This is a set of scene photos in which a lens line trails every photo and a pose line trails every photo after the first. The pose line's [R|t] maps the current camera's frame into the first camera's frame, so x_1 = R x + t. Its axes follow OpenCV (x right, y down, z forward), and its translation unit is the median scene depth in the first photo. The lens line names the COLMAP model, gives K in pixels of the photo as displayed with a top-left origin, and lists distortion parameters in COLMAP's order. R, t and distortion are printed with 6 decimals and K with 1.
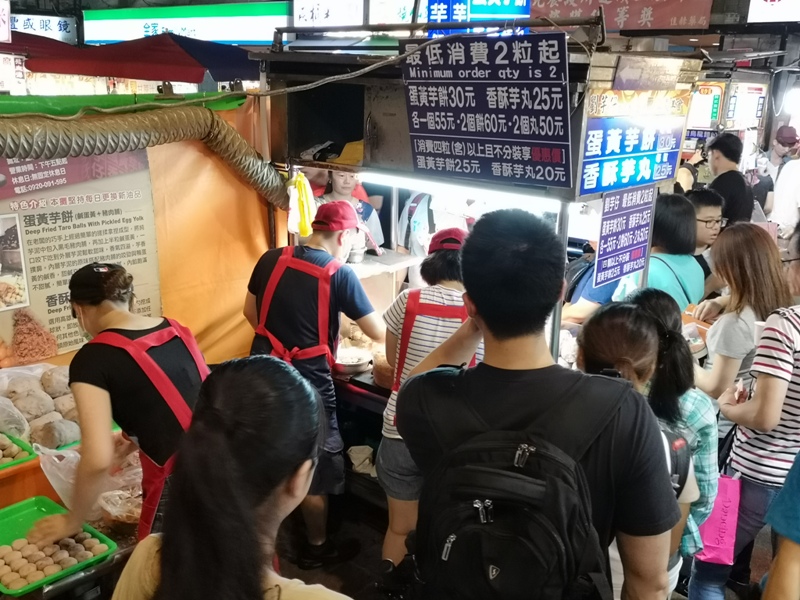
lens RADIAL K [[805.0, 0, 400.0], [0, 805.0, 300.0], [0, 0, 1]] dist [0.037152, -0.039651]
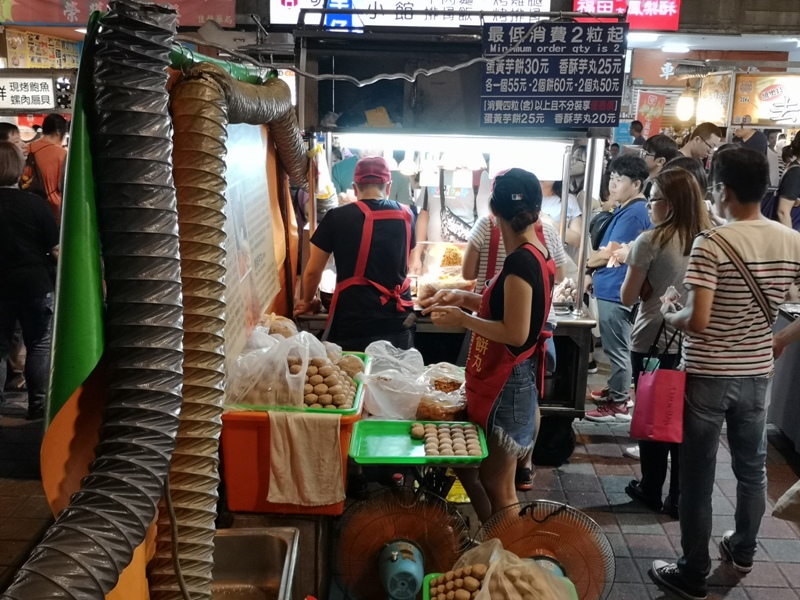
lens RADIAL K [[805.0, 0, 400.0], [0, 805.0, 300.0], [0, 0, 1]] dist [0.037152, -0.039651]
pose [[0.726563, -0.181601, 0.662667, -1.076068], [0.182041, 0.980853, 0.069204, -0.000509], [-0.662546, 0.070351, 0.745710, 0.161931]]
